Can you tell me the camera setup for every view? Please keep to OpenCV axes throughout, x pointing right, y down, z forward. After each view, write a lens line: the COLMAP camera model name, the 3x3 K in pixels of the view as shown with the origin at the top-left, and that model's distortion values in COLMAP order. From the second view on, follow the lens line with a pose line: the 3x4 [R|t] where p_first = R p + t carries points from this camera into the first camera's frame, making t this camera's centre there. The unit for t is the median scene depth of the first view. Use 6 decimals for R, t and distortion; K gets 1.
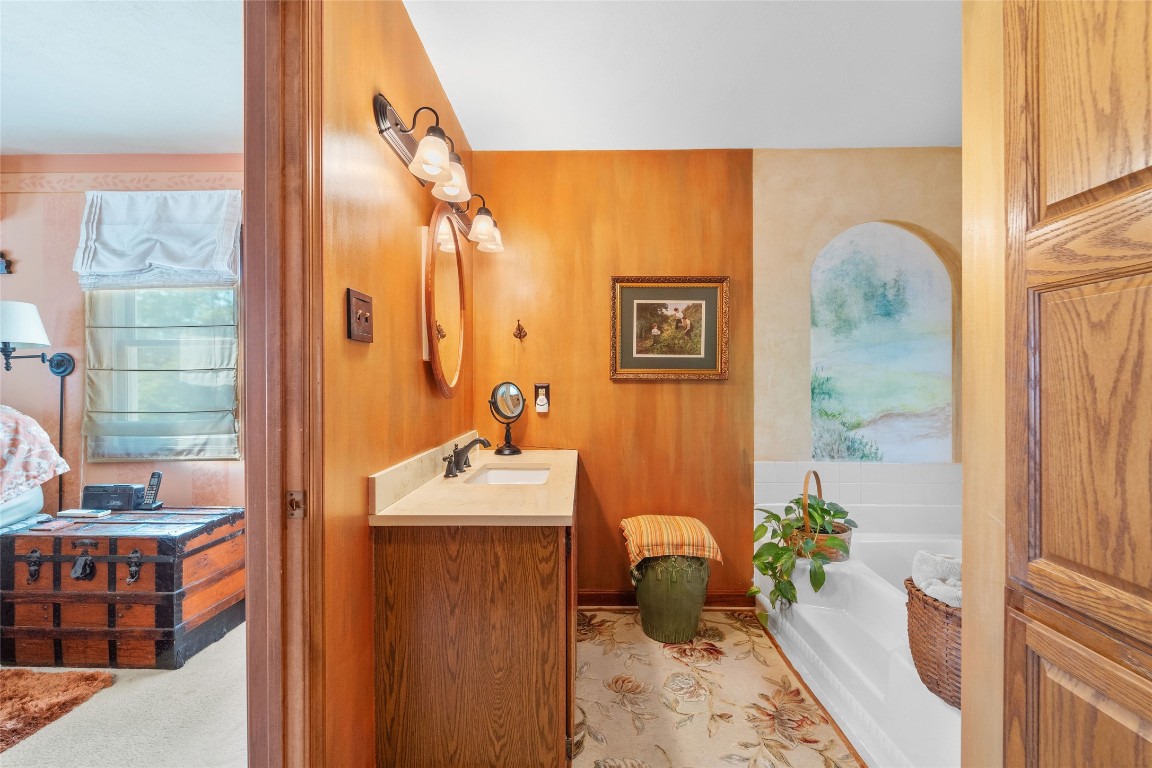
lens RADIAL K [[470.6, 0, 576.0], [0, 470.6, 384.0], [0, 0, 1]] dist [0.000657, -0.000031]
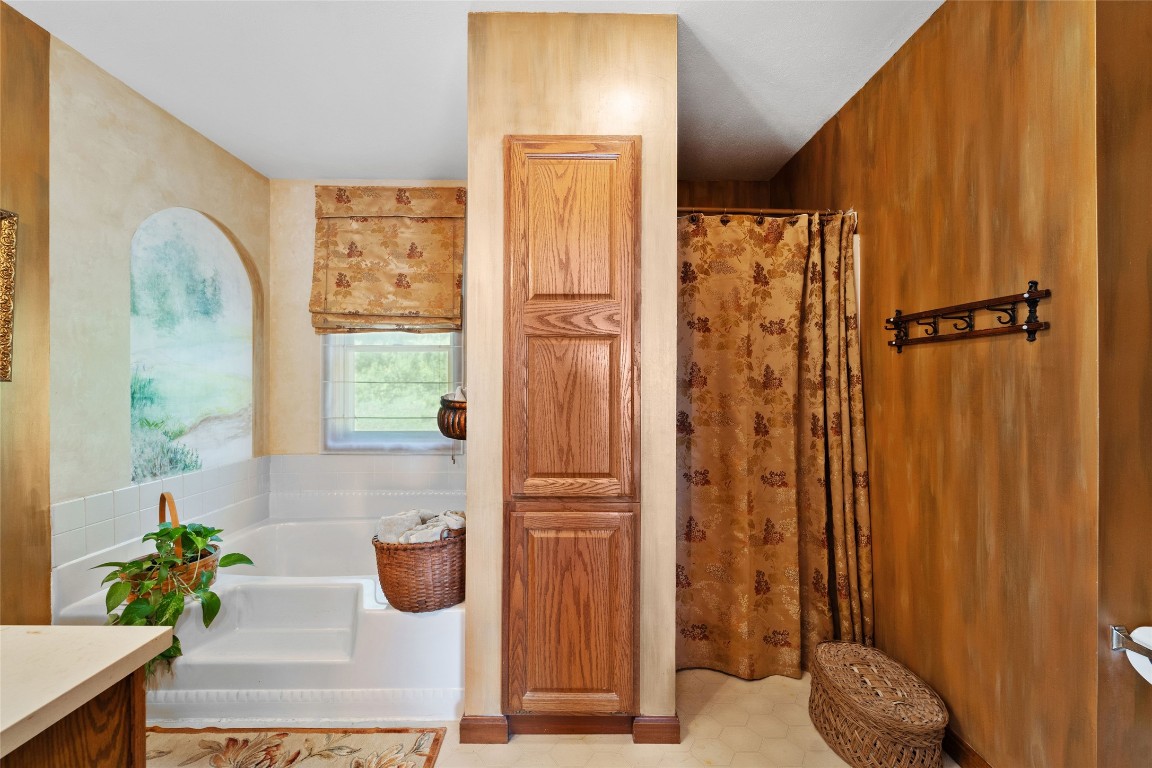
lens RADIAL K [[466.2, 0, 574.4], [0, 466.2, 382.5], [0, 0, 1]] dist [-0.001804, -0.000284]
pose [[-0.013257, 0.001743, 0.999911, -0.287449], [0.004151, 0.999990, -0.001688, -0.003154], [-0.999903, 0.004128, -0.013265, 0.270971]]
